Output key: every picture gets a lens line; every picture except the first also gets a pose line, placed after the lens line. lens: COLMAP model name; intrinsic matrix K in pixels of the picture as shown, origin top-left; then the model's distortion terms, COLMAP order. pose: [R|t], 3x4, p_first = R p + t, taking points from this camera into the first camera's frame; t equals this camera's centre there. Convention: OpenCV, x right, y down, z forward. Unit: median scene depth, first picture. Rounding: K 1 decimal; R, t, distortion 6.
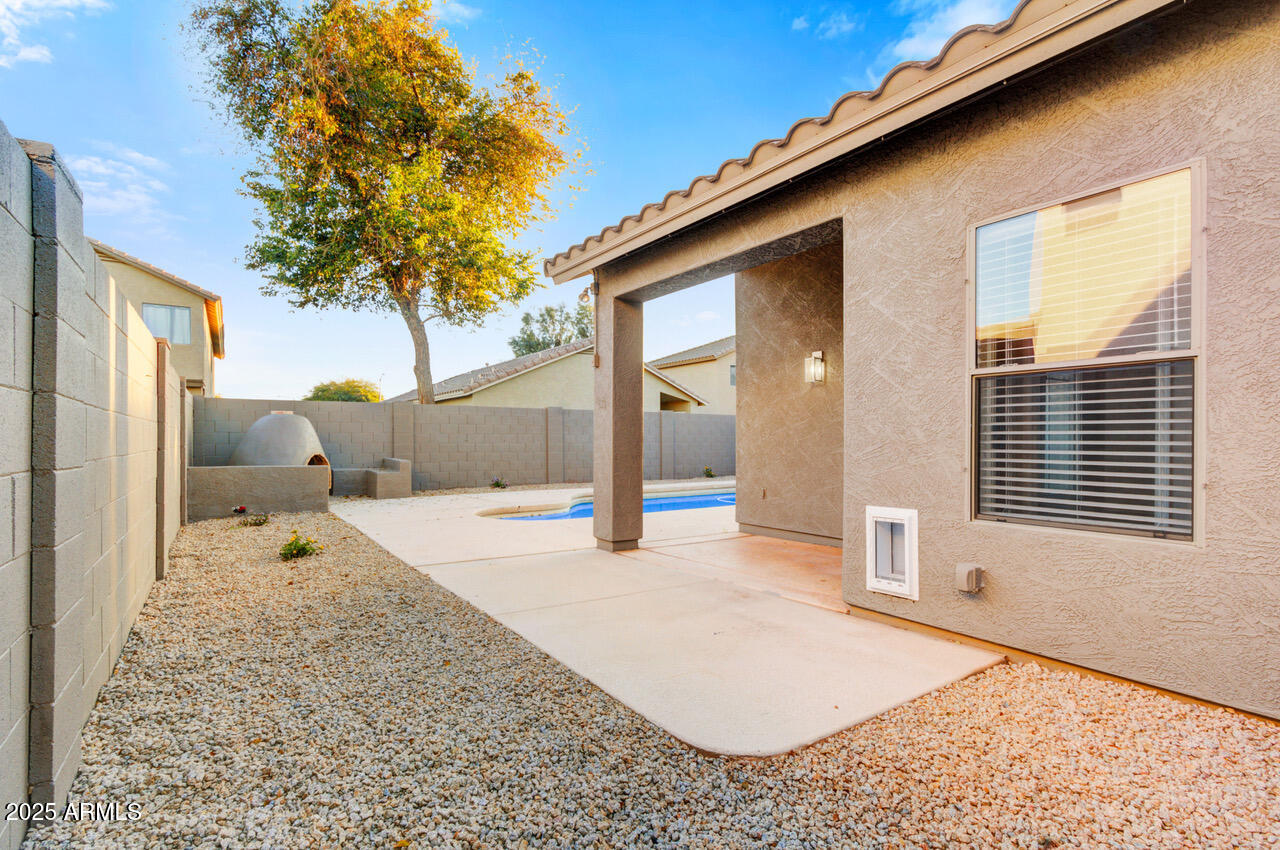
lens RADIAL K [[593.7, 0, 641.8], [0, 593.7, 450.7], [0, 0, 1]] dist [-0.000149, 0.000713]
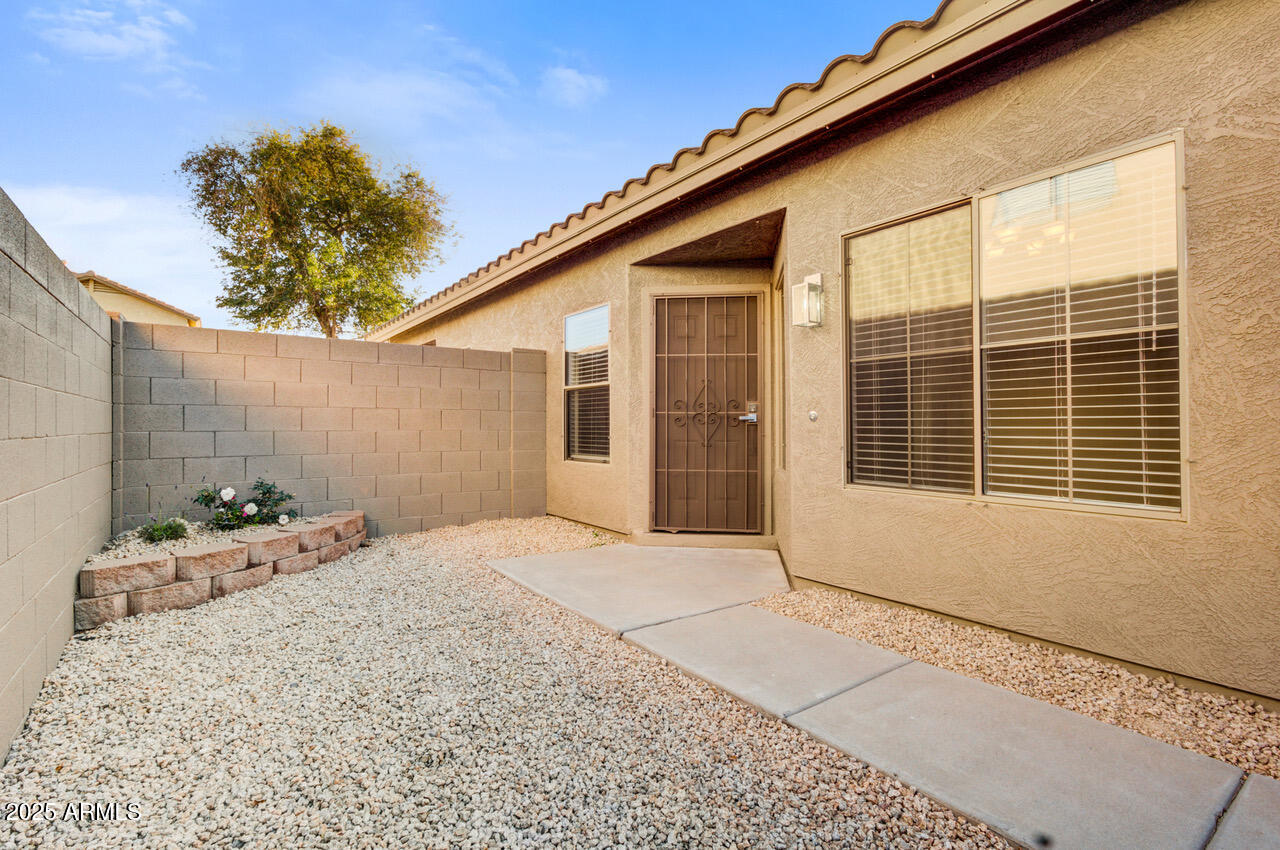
lens RADIAL K [[640.3, 0, 636.4], [0, 640.3, 430.7], [0, 0, 1]] dist [0.006766, 0.000499]
pose [[0.999688, -0.016129, -0.019071, 0.113243], [0.016051, 0.999862, -0.004255, 0.004004], [0.019137, 0.003948, 0.999809, -0.163119]]
